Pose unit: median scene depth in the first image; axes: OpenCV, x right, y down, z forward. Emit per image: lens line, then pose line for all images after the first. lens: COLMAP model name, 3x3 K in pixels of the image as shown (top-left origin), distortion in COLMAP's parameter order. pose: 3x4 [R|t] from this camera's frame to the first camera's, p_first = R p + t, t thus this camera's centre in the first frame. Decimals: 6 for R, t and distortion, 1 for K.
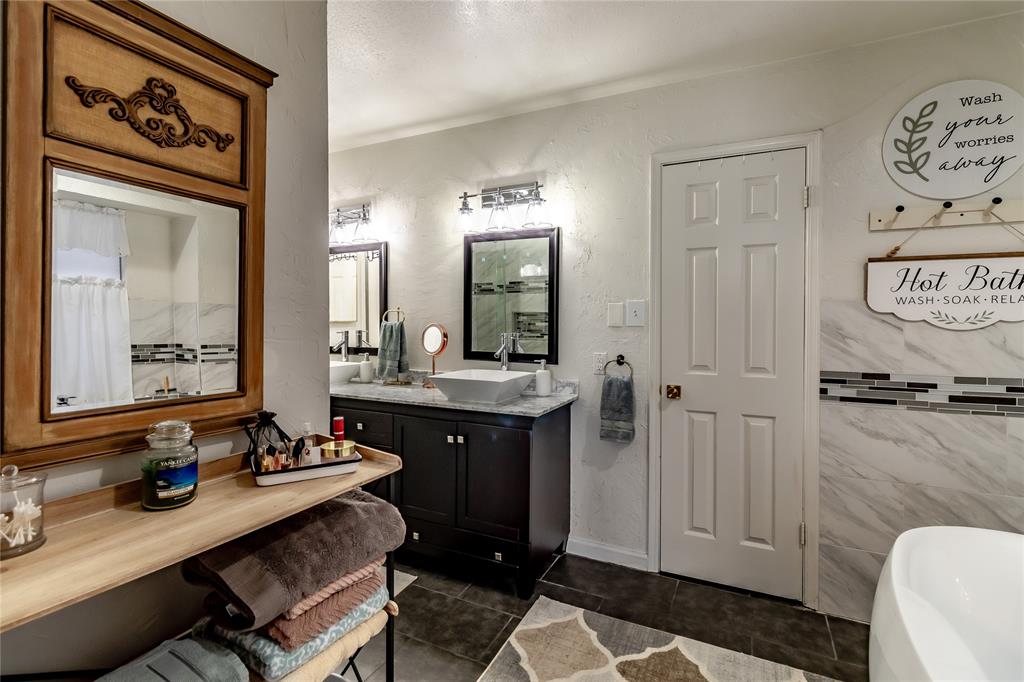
lens RADIAL K [[485.0, 0, 511.7], [0, 485.0, 332.0], [0, 0, 1]] dist [0.003069, 0.002394]
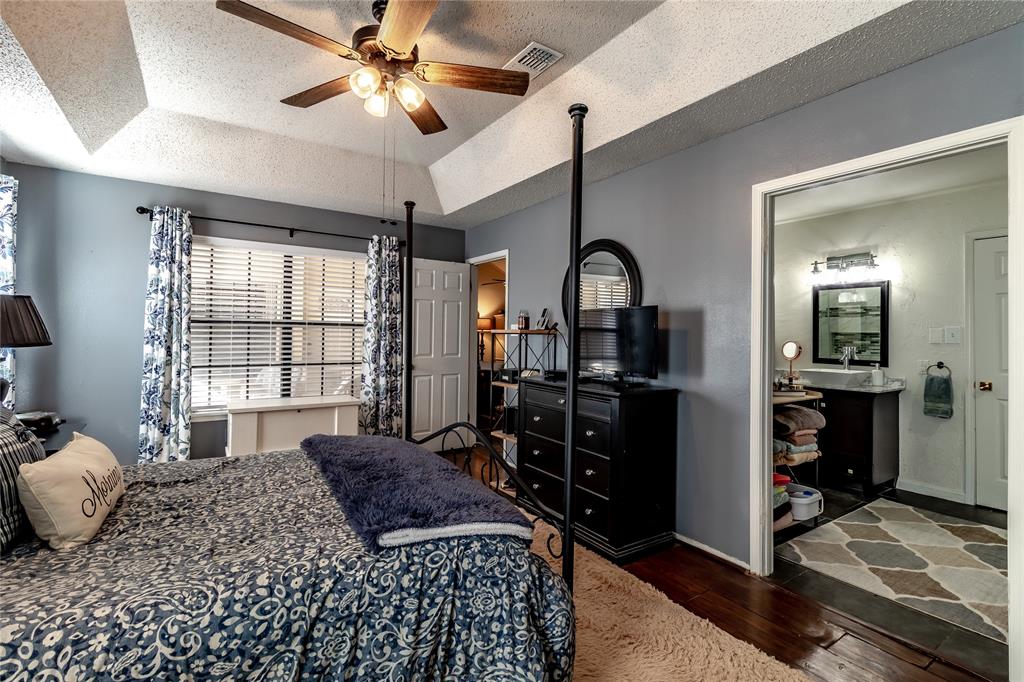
lens RADIAL K [[485.0, 0, 508.6], [0, 485.0, 331.7], [0, 0, 1]] dist [0.003069, 0.002394]
pose [[0.868956, 0.000761, -0.494890, -0.200702], [-0.018503, 0.999350, -0.030952, 0.023813], [0.494544, 0.036053, 0.868404, -1.015588]]
